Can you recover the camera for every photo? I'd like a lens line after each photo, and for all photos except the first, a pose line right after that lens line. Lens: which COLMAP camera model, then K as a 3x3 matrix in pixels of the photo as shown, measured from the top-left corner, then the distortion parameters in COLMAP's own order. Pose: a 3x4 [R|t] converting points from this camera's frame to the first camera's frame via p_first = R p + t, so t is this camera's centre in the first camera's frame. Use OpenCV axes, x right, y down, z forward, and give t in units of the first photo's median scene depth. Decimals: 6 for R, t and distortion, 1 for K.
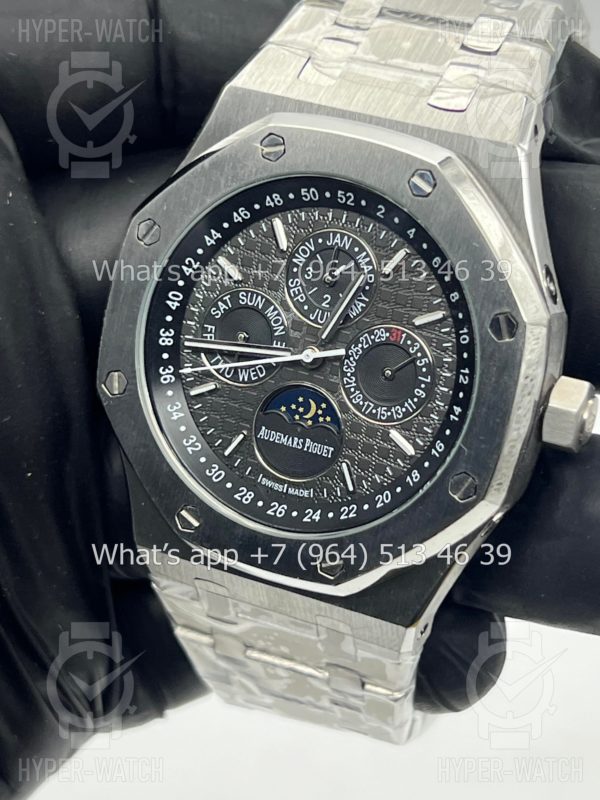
lens RADIAL K [[1846.4, 0, 310.1], [0, 1846.4, 415.9], [0, 0, 1]] dist [0.216718, 0.000000]
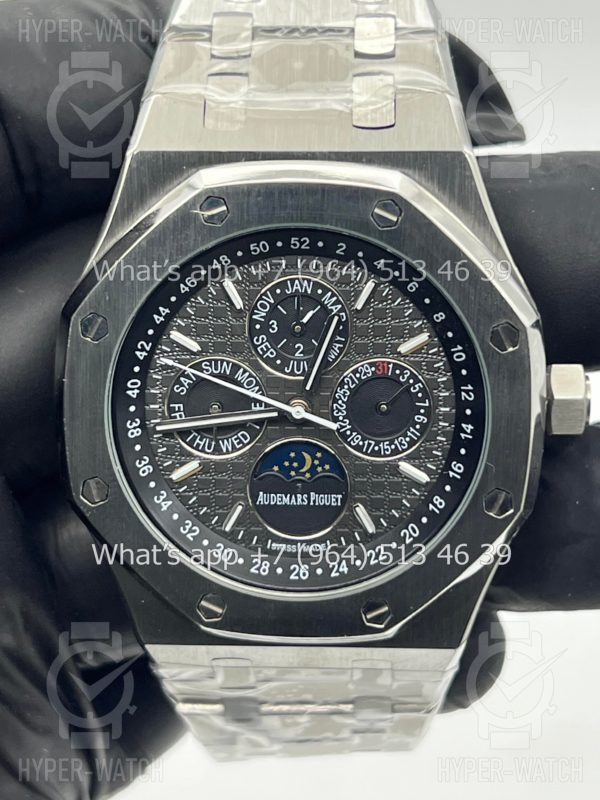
lens RADIAL K [[1846.4, 0, 287.9], [0, 1846.4, 394.4], [0, 0, 1]] dist [0.216718, 0.000000]
pose [[0.927697, -0.270302, 0.257518, -0.245767], [0.246921, 0.961600, 0.119815, -0.154489], [-0.280016, -0.047565, 0.958816, 0.086165]]
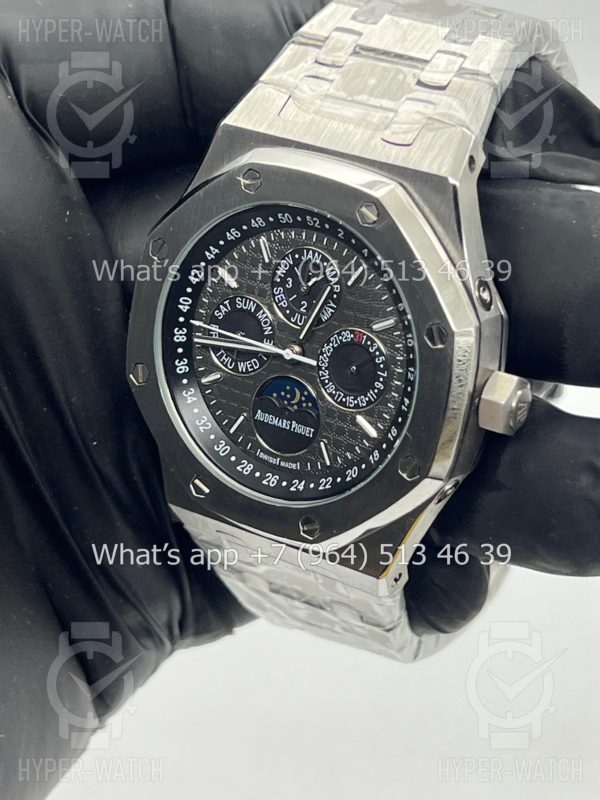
lens RADIAL K [[1846.4, 0, 298.8], [0, 1846.4, 400.1], [0, 0, 1]] dist [0.216718, 0.000000]
pose [[0.984971, -0.010902, -0.172374, 0.207455], [0.027246, 0.995318, 0.092737, -0.111432], [0.170556, -0.096039, 0.980656, -0.167171]]
